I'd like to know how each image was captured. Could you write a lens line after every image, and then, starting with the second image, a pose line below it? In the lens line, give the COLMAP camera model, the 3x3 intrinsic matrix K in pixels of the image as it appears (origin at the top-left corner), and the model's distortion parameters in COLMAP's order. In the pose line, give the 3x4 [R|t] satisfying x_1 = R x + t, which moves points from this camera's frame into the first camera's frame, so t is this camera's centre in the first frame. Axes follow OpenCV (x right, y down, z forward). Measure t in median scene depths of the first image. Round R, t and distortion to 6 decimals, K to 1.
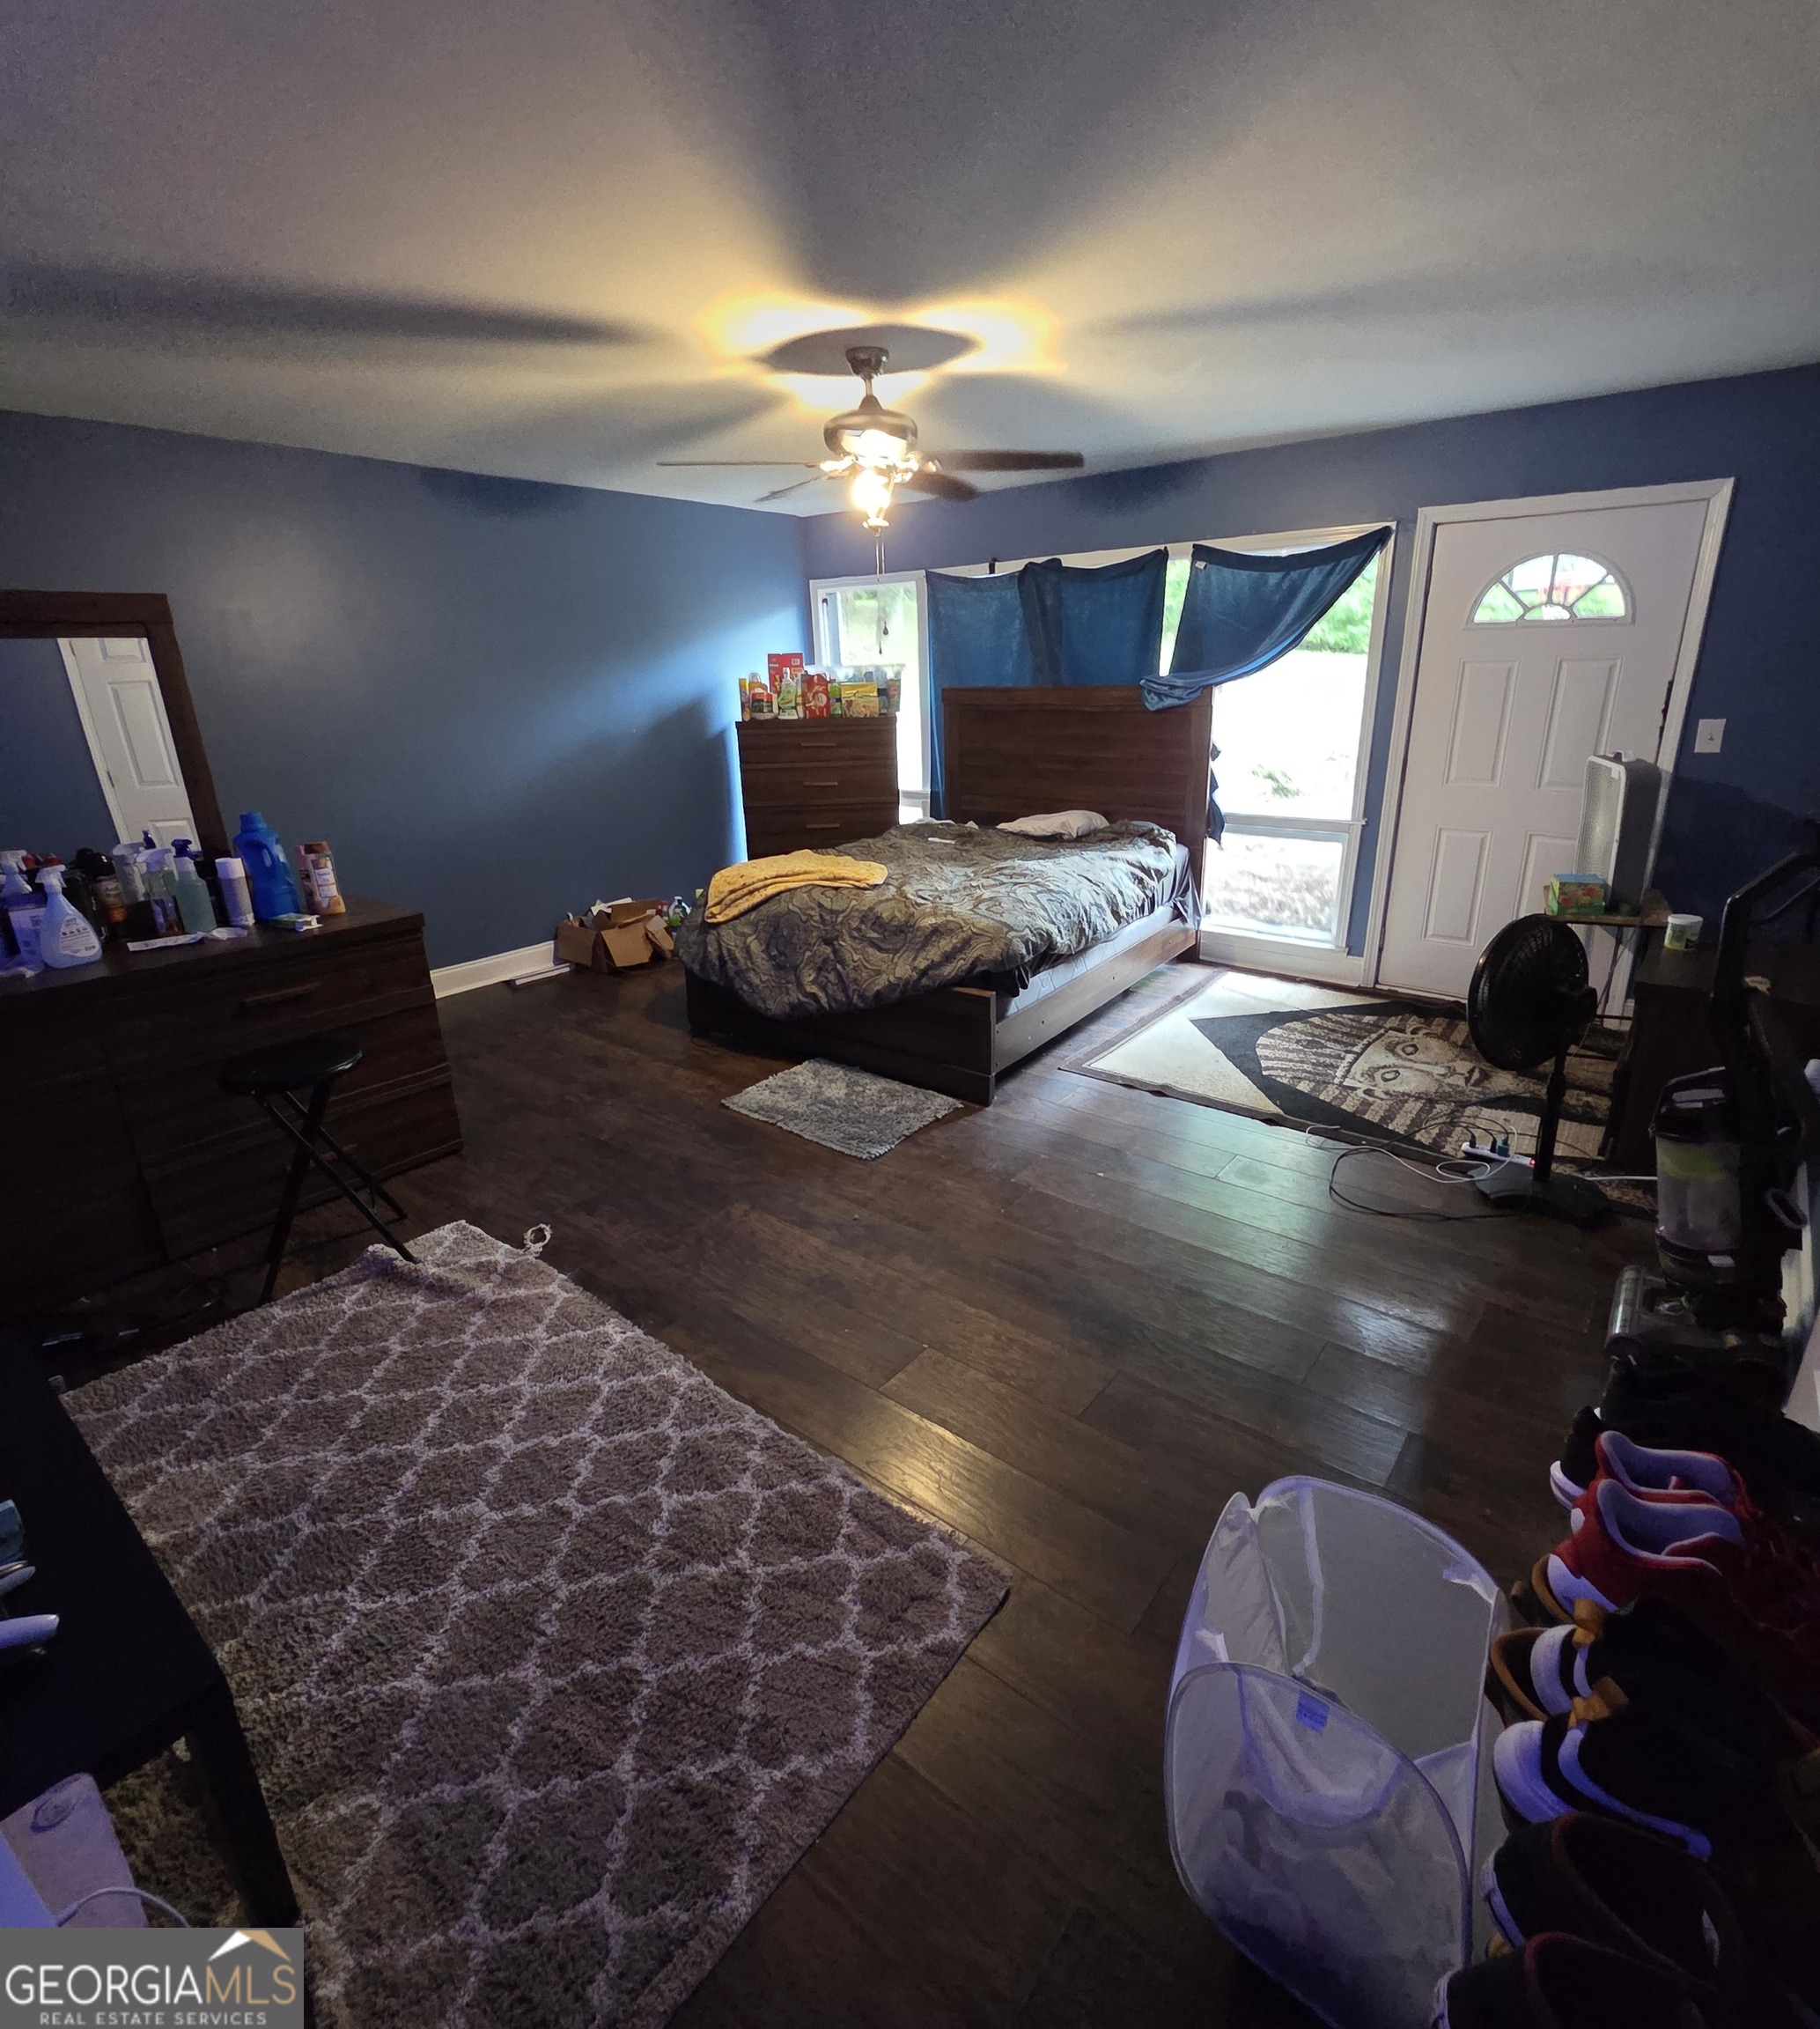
lens RADIAL K [[989.4, 0, 909.0], [0, 989.4, 998.9], [0, 0, 1]] dist [-0.004474, -0.001468]
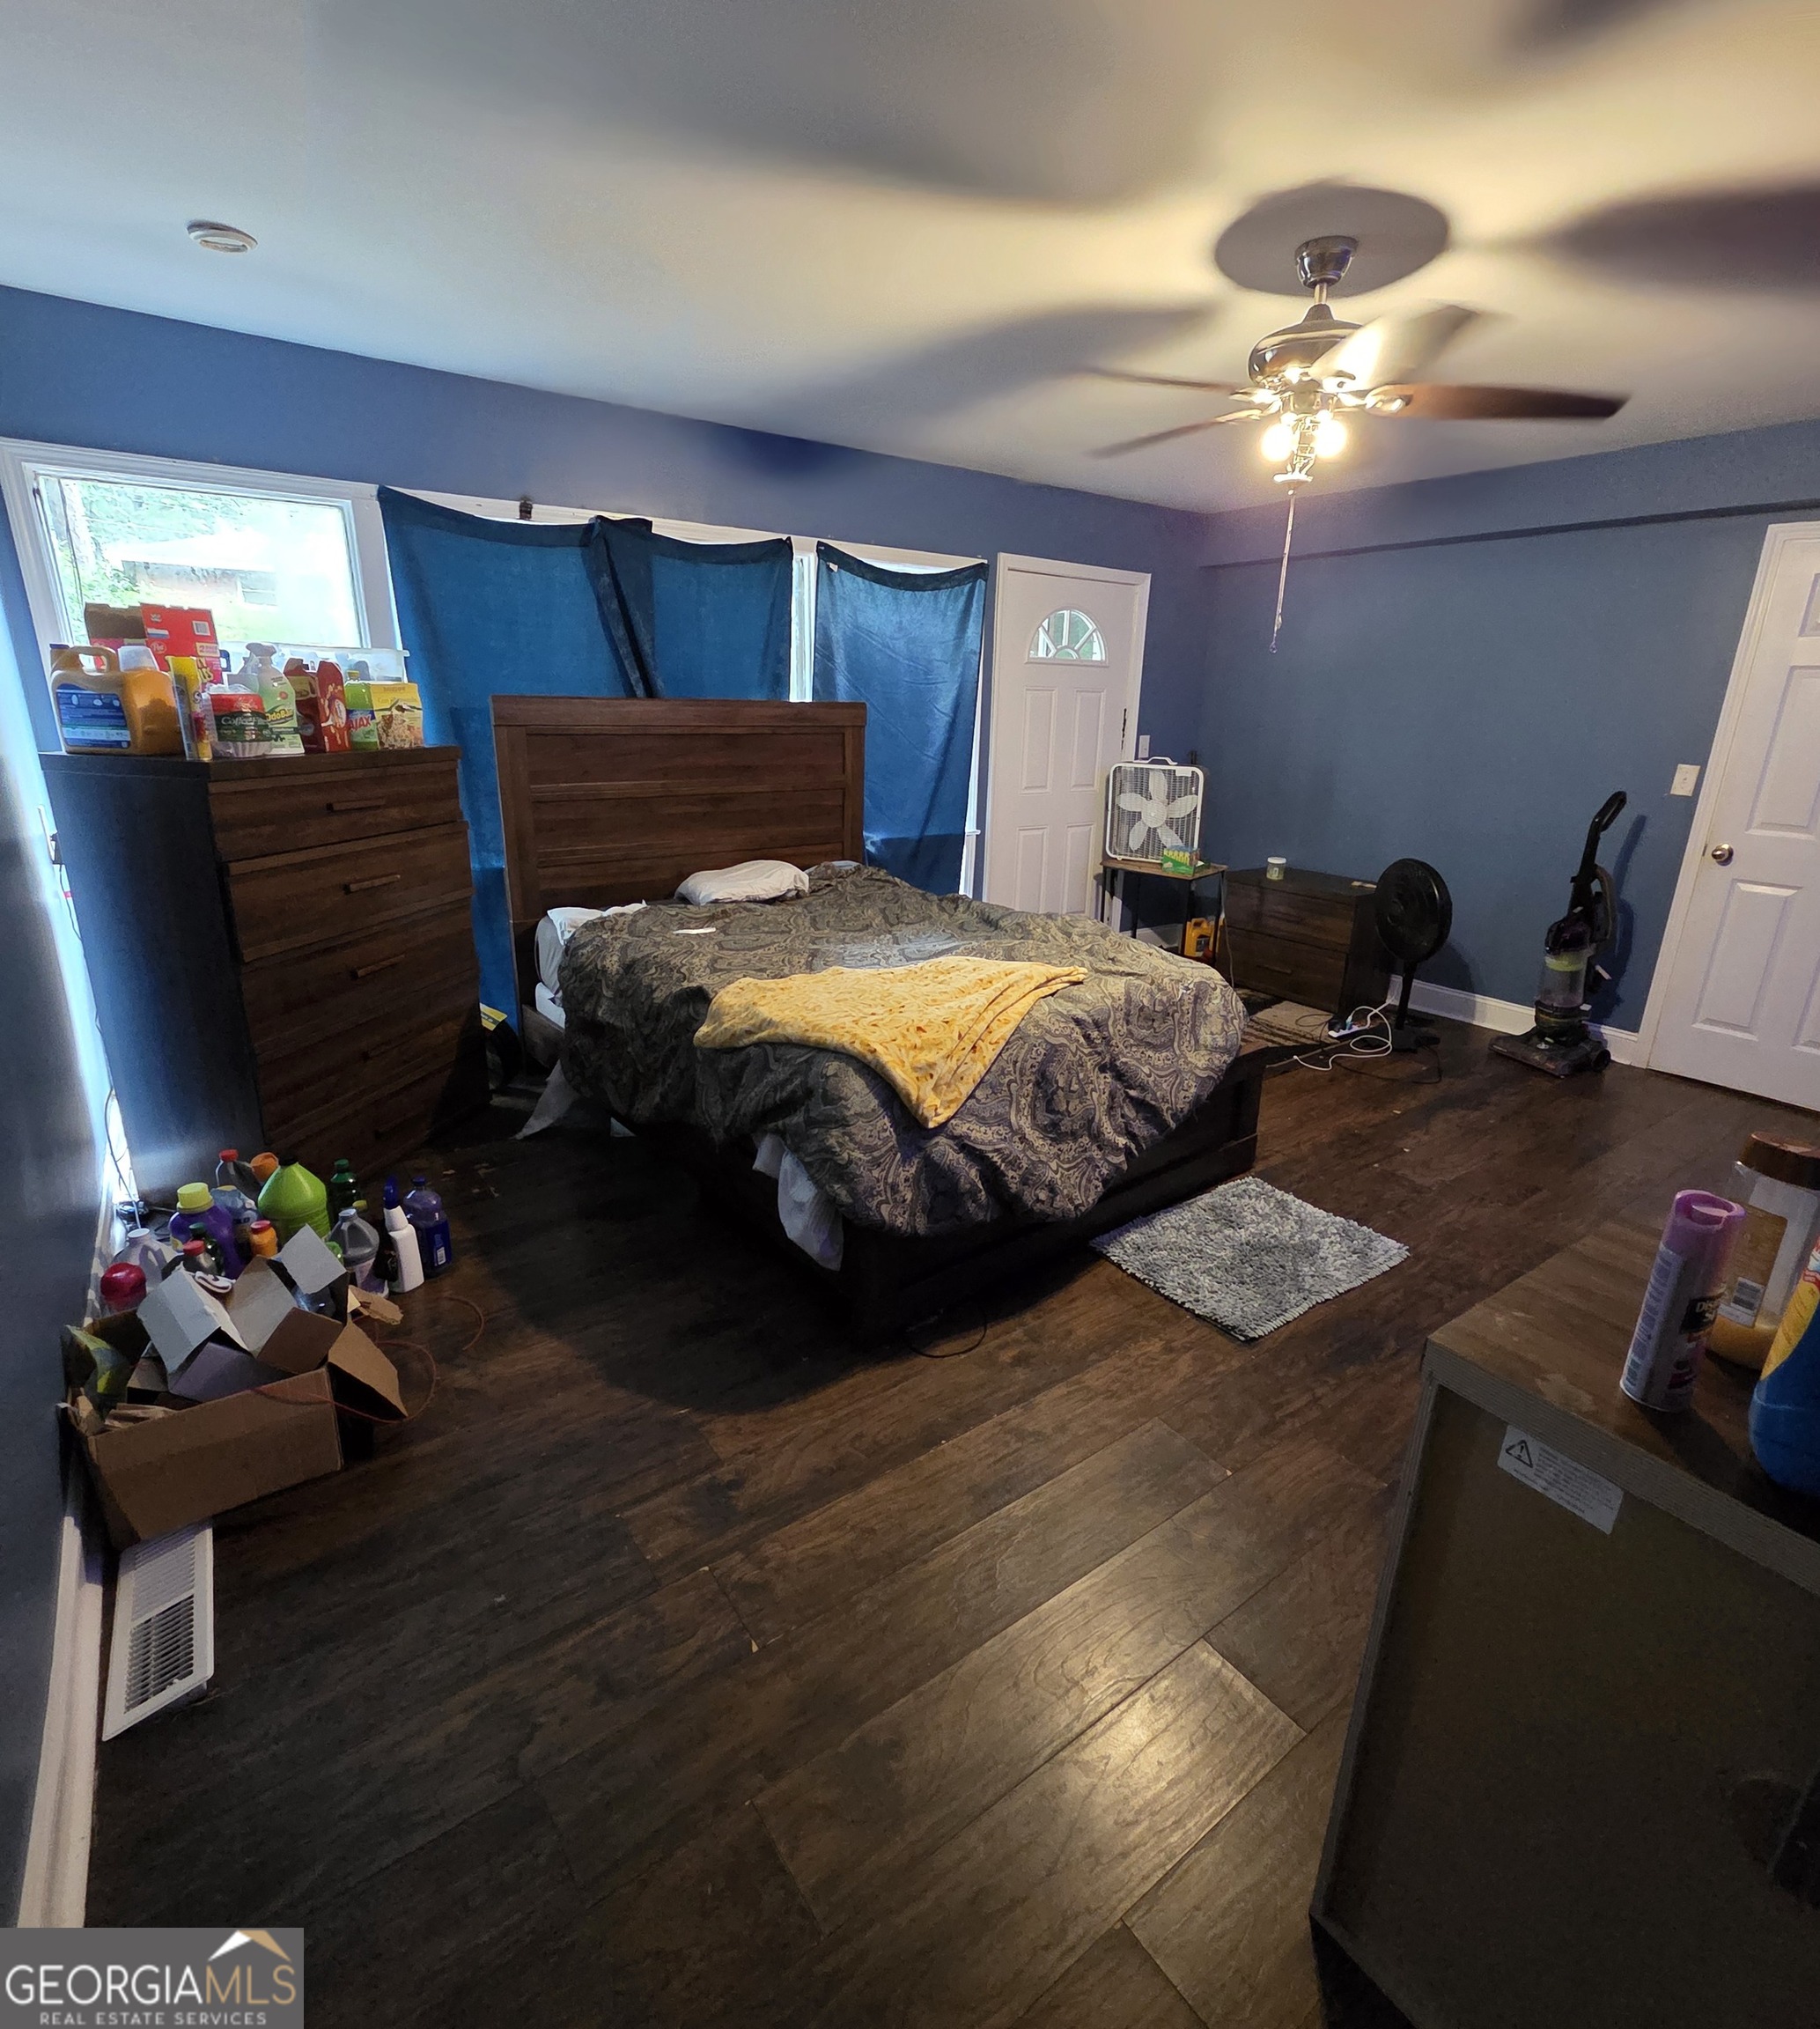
lens RADIAL K [[989.4, 0, 909.0], [0, 989.4, 998.9], [0, 0, 1]] dist [-0.004474, -0.001468]
pose [[0.265847, -0.251838, 0.930539, -0.767591], [0.278663, 0.944142, 0.175908, -0.268701], [-0.922861, 0.212543, 0.321175, 0.935797]]
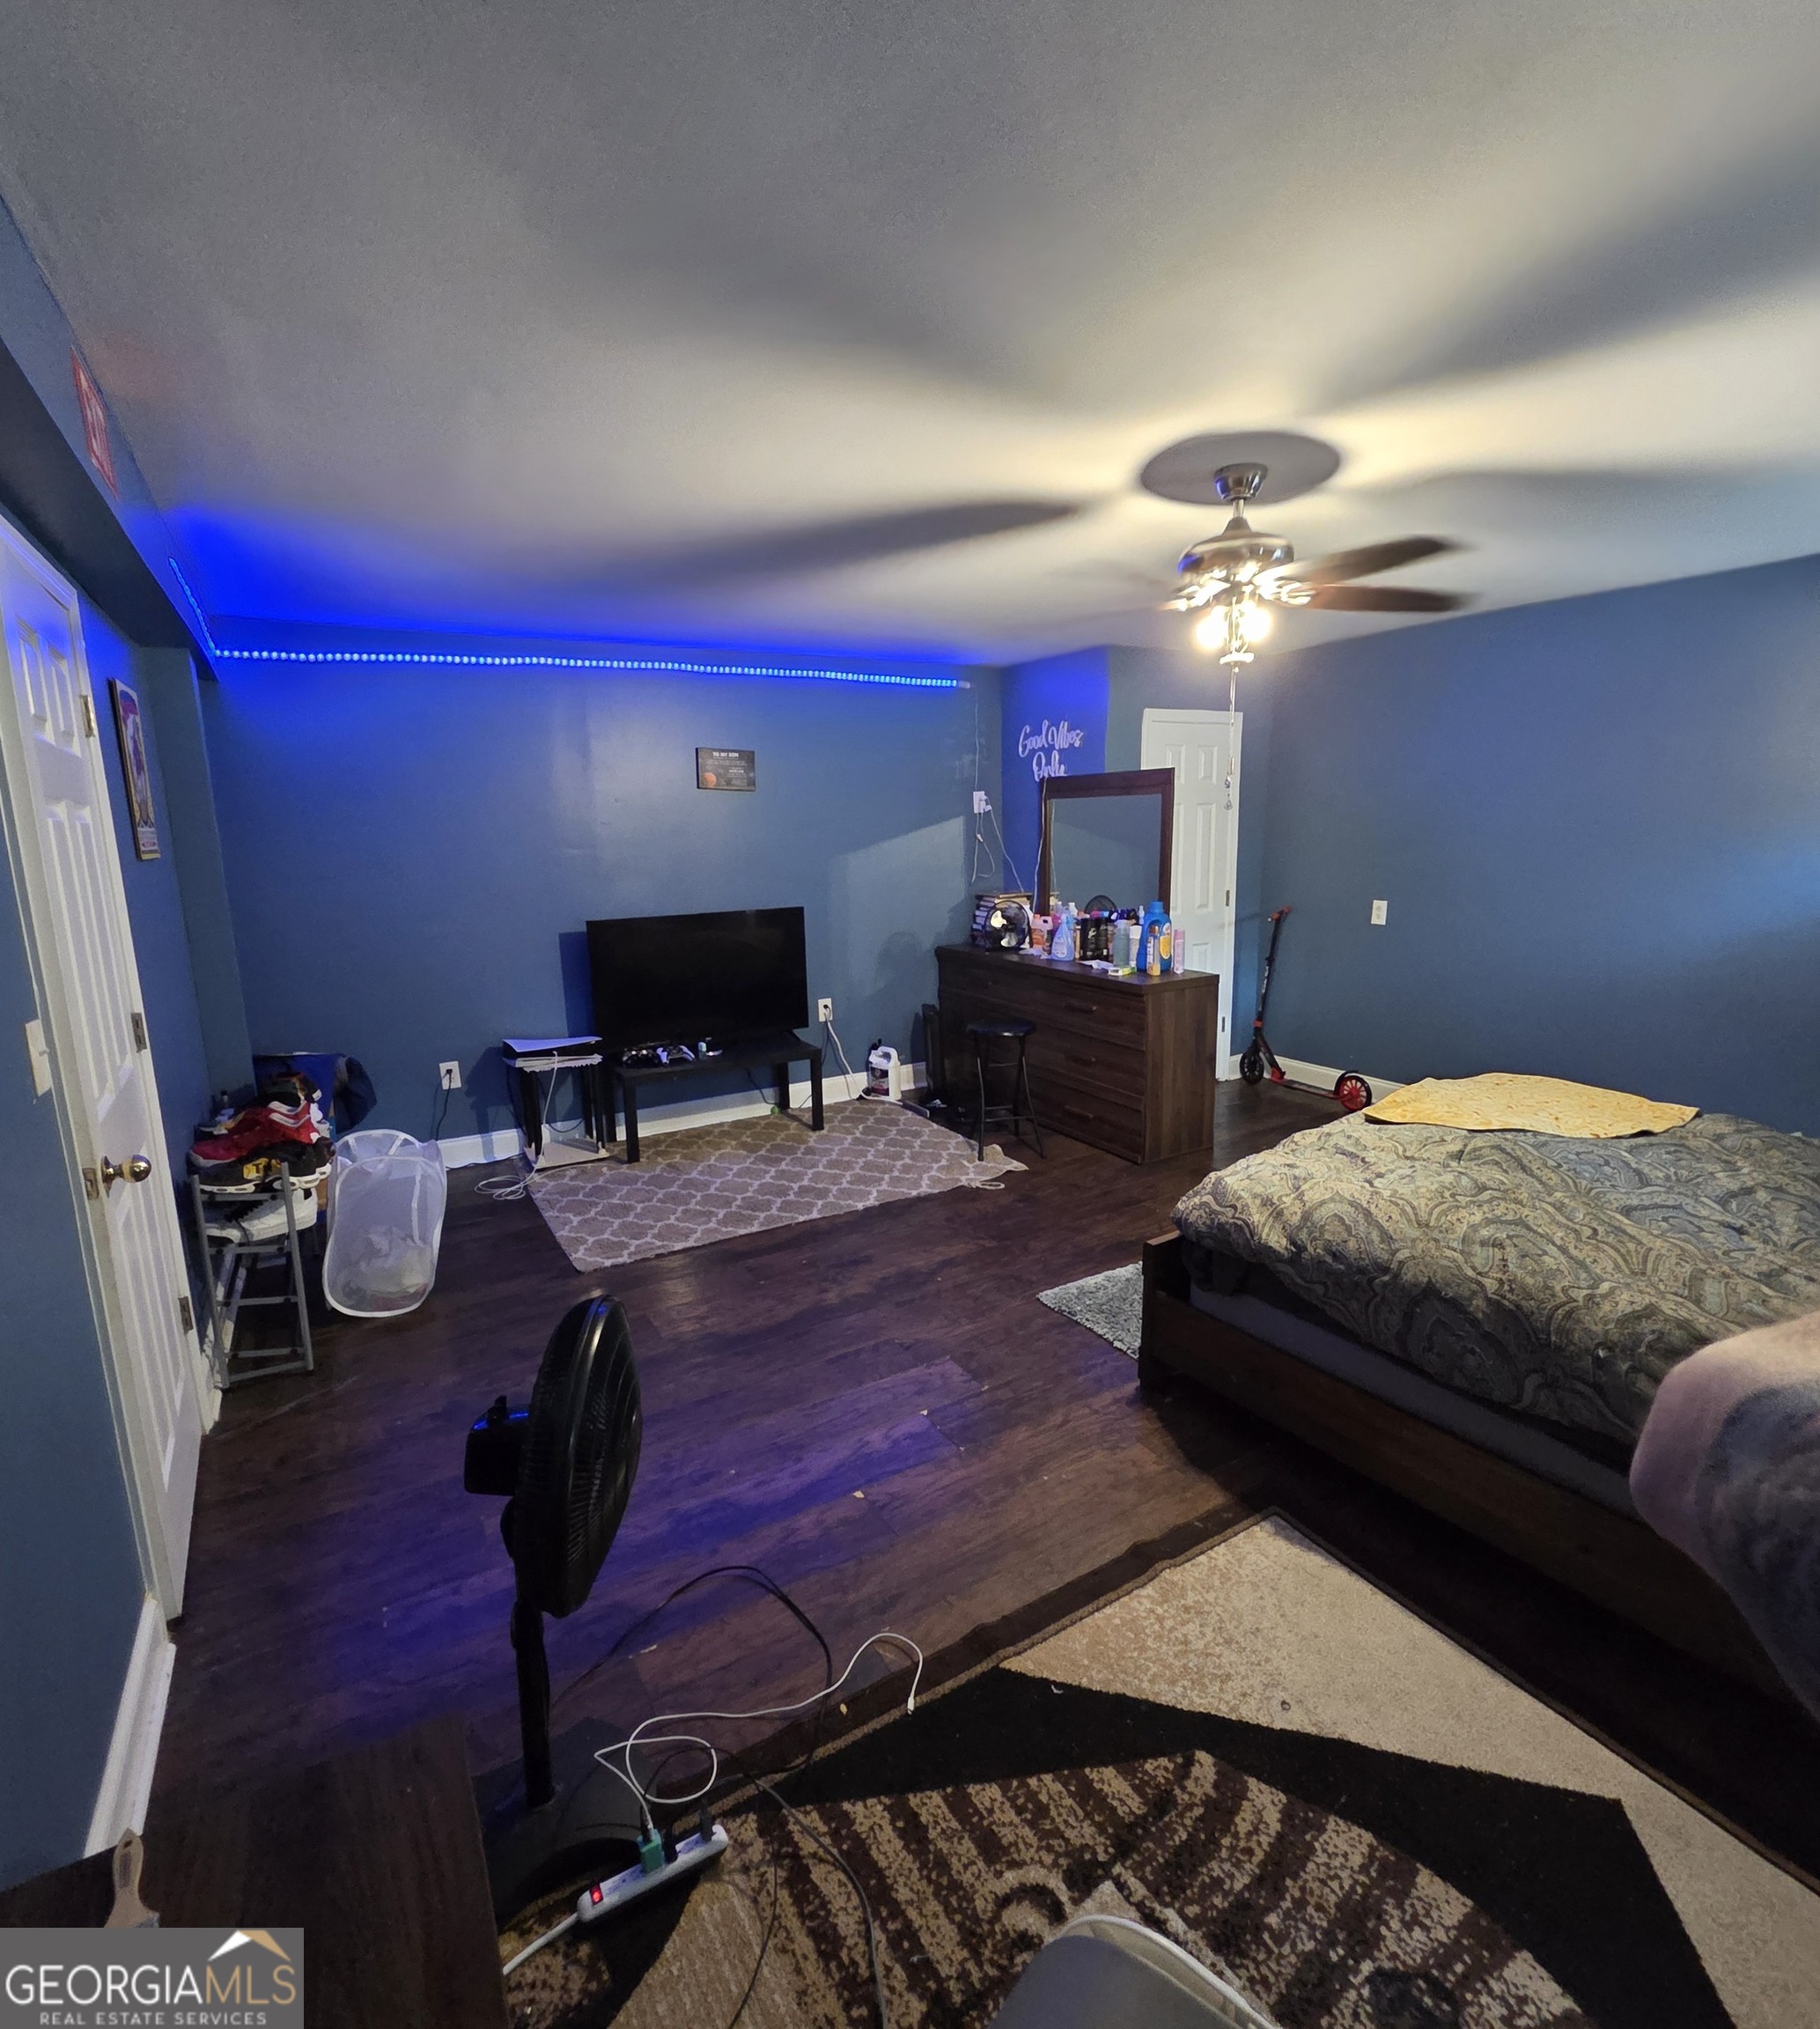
lens RADIAL K [[1008.5, 0, 910.0], [0, 1008.5, 1014.5], [0, 0, 1]] dist [0.001113, -0.000778]
pose [[-0.353721, 0.205197, -0.912566, 0.767176], [-0.273262, 0.910405, 0.310630, -0.333845], [0.894544, 0.359246, -0.265957, 0.915965]]
